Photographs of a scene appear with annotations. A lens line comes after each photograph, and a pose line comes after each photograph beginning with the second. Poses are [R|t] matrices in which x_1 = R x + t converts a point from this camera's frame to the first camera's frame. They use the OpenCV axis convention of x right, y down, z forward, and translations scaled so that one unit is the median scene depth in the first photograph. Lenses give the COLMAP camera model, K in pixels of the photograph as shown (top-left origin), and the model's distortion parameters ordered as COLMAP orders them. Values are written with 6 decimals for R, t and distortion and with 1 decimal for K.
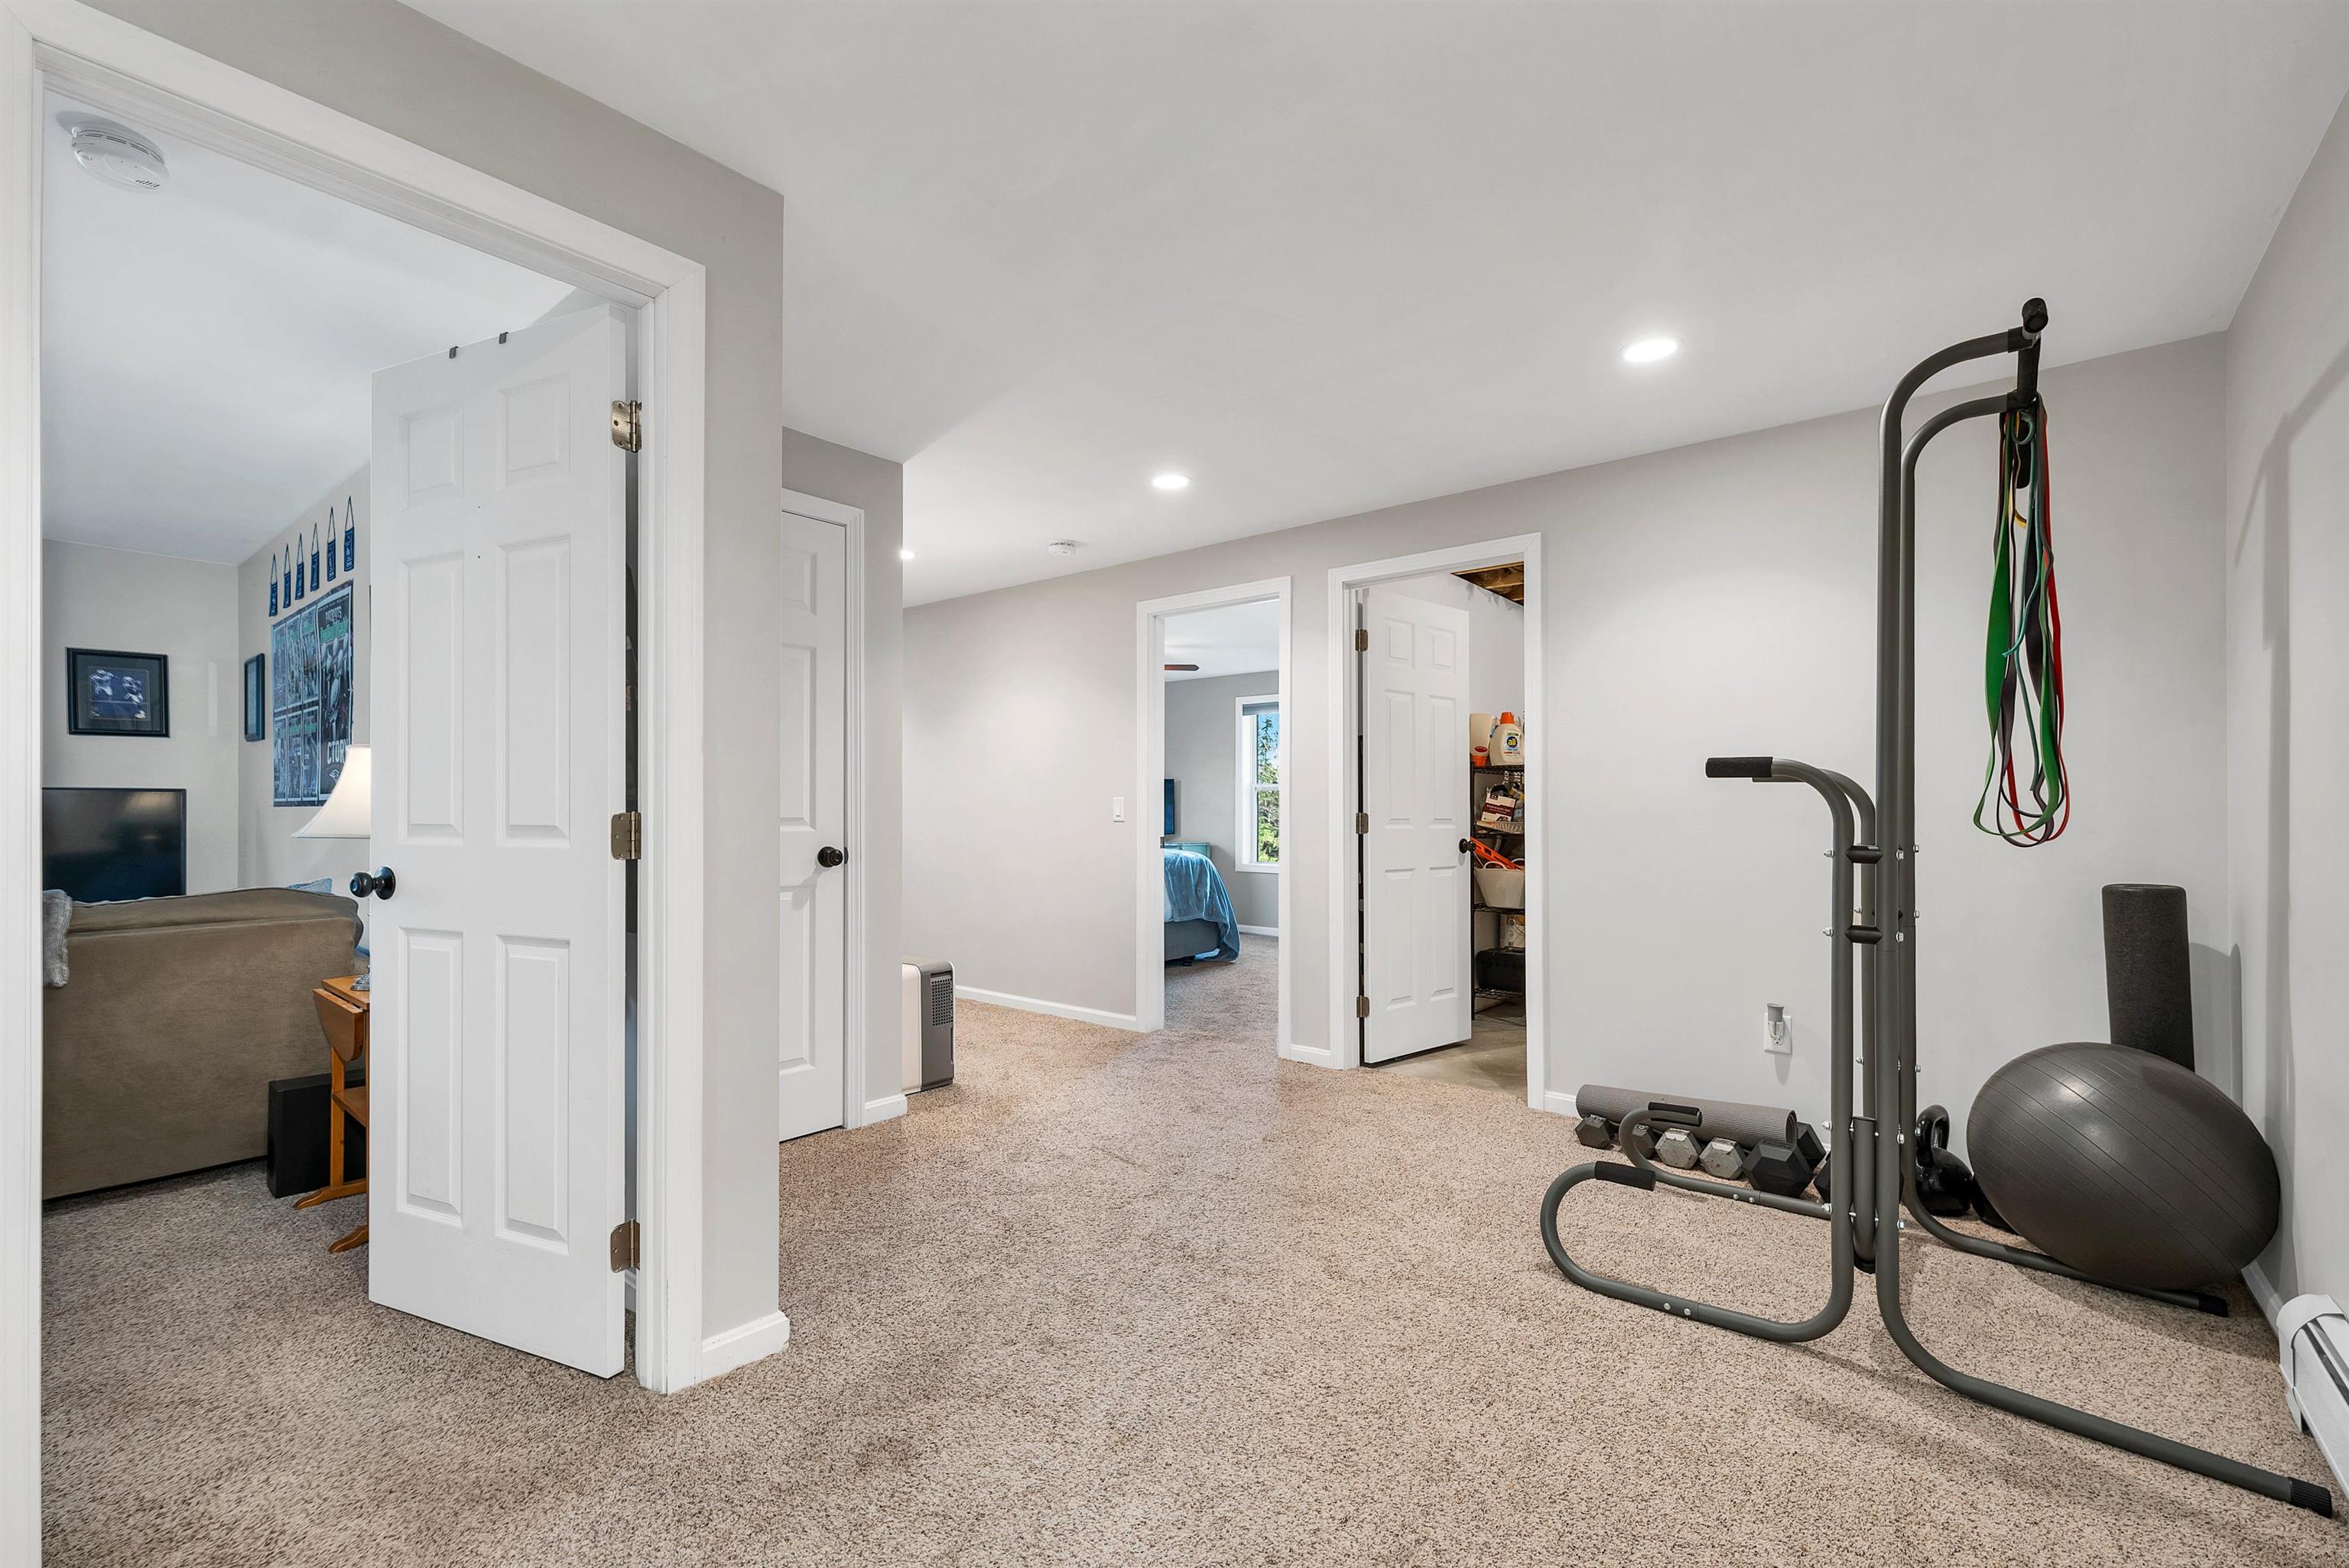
lens RADIAL K [[988.2, 0, 1175.3], [0, 988.2, 791.8], [0, 0, 1]] dist [0.006782, -0.001234]
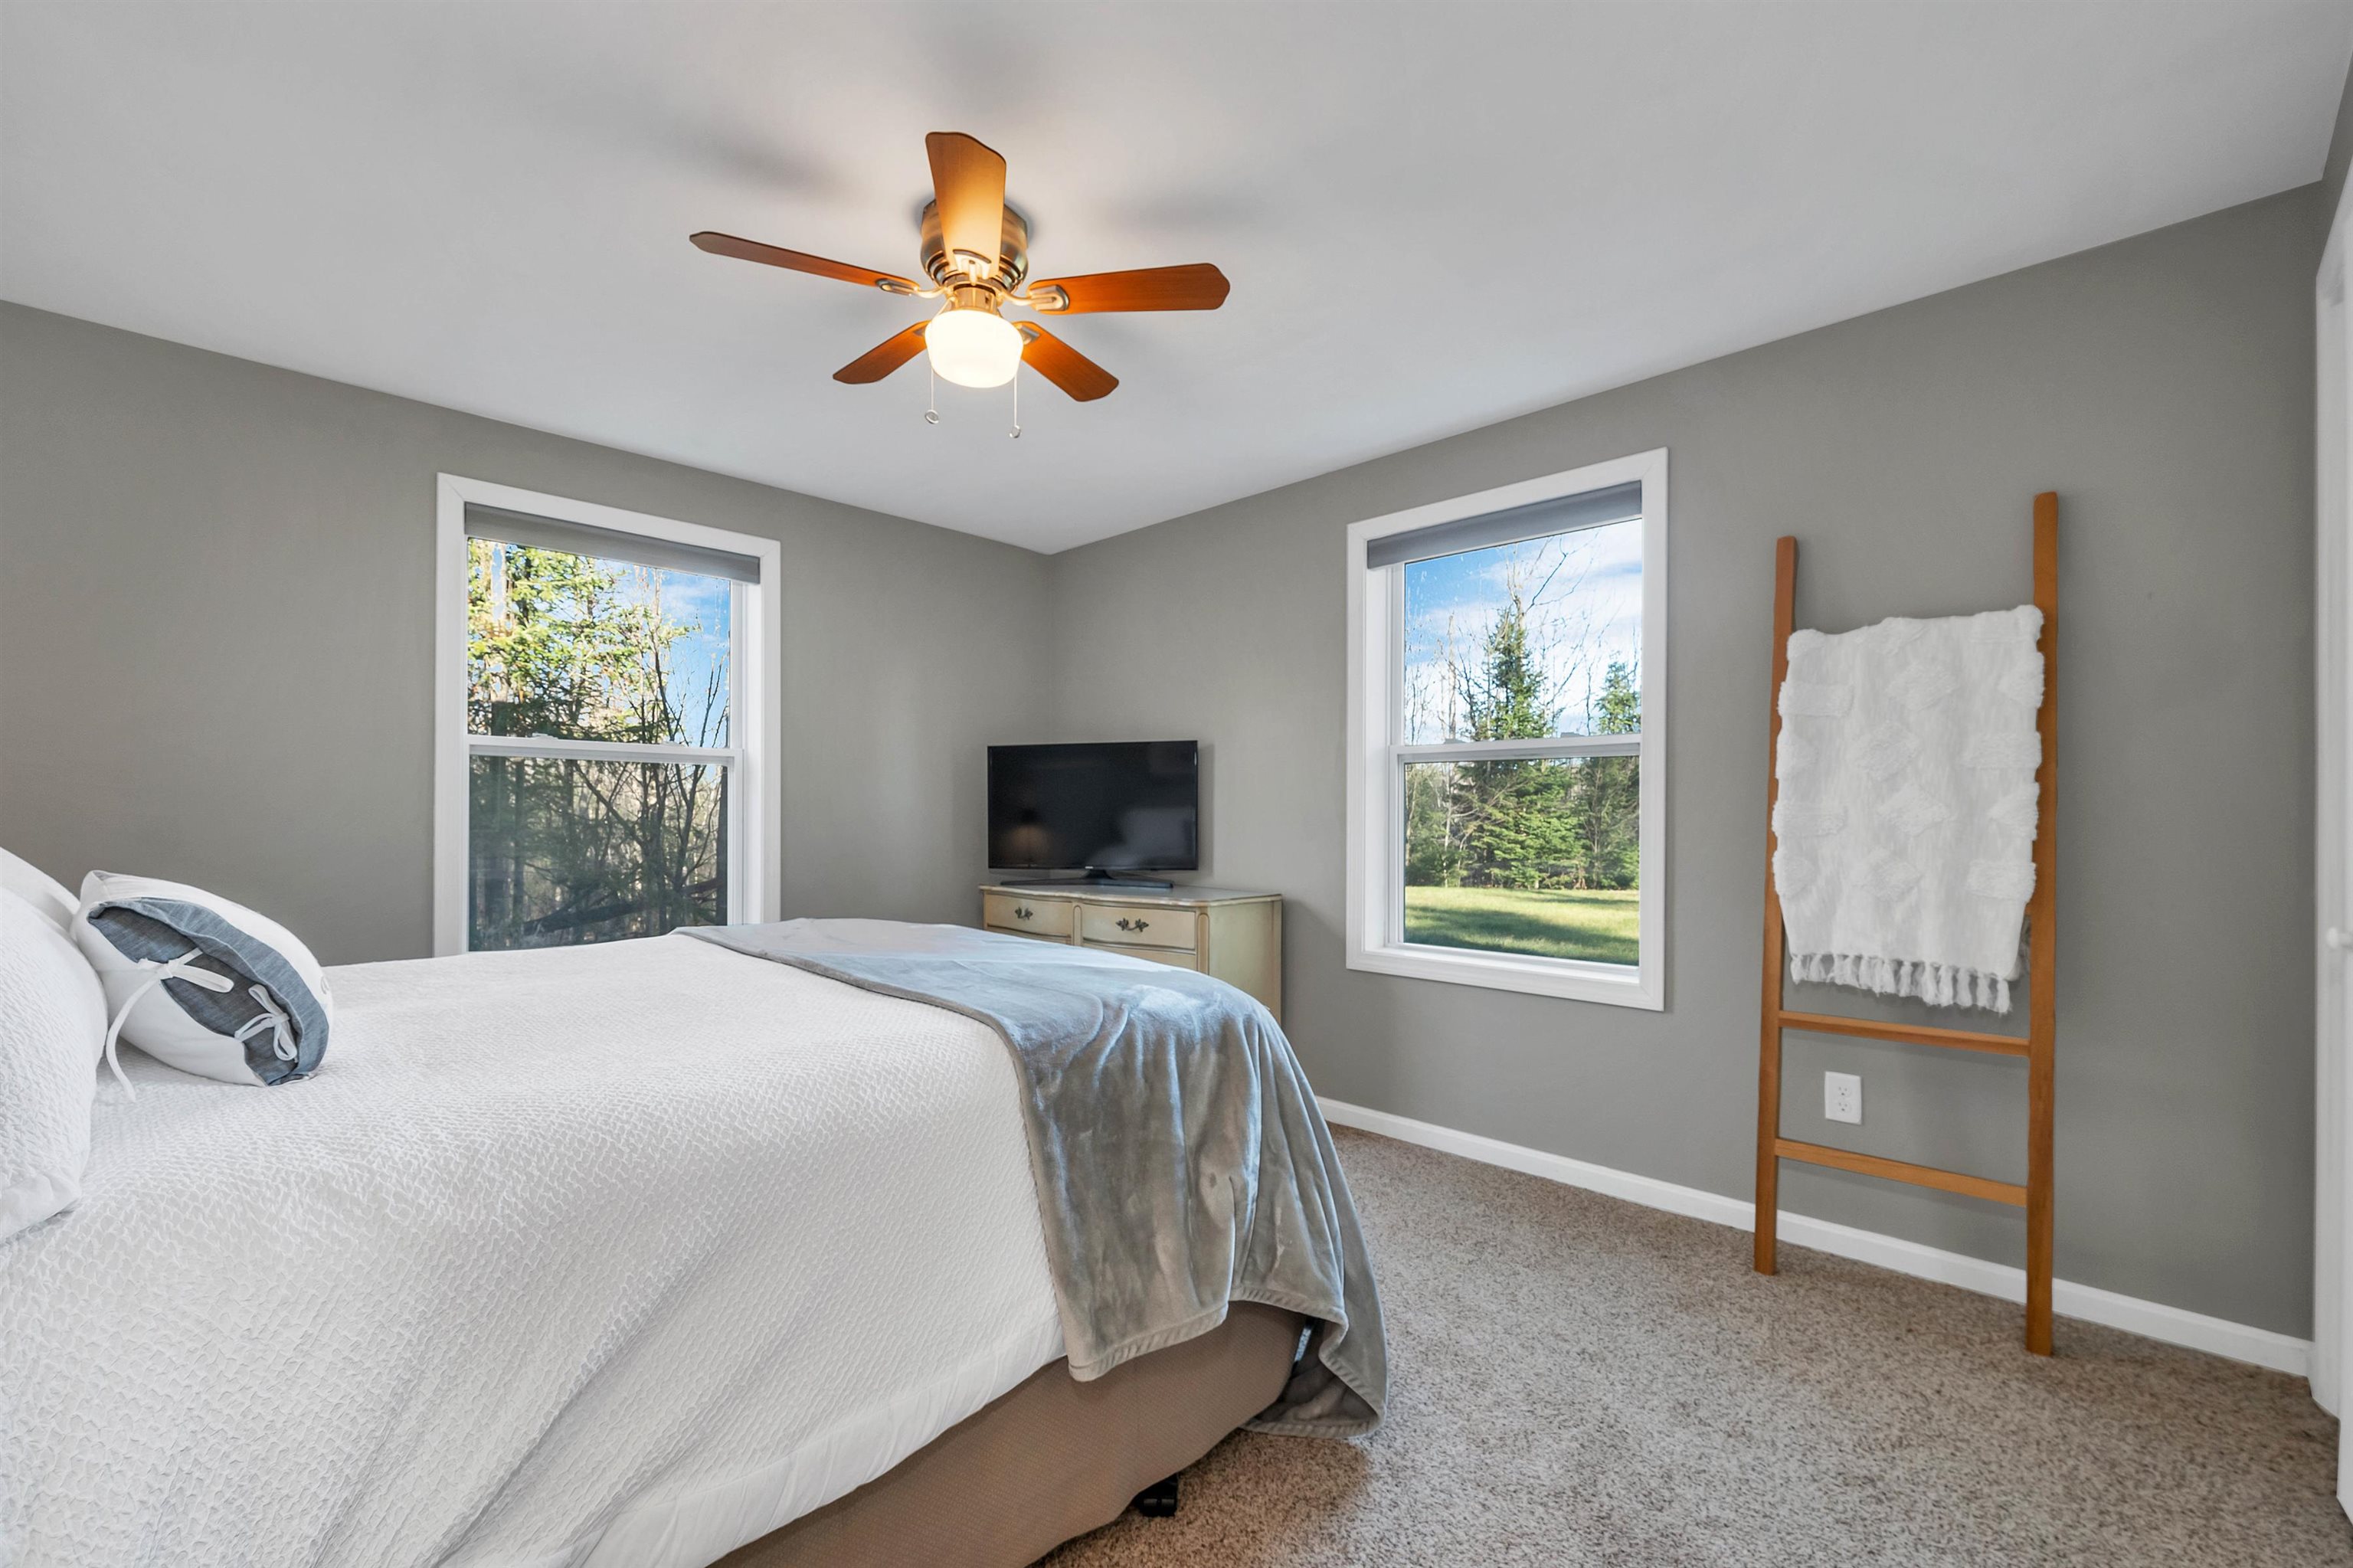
lens RADIAL K [[977.2, 0, 1171.8], [0, 977.2, 799.8], [0, 0, 1]] dist [-0.000340, -0.000053]
pose [[0.994967, -0.002287, -0.100172, 0.037632], [0.002024, 0.999994, -0.002722, 0.015599], [0.100178, 0.002506, 0.994966, 0.762372]]
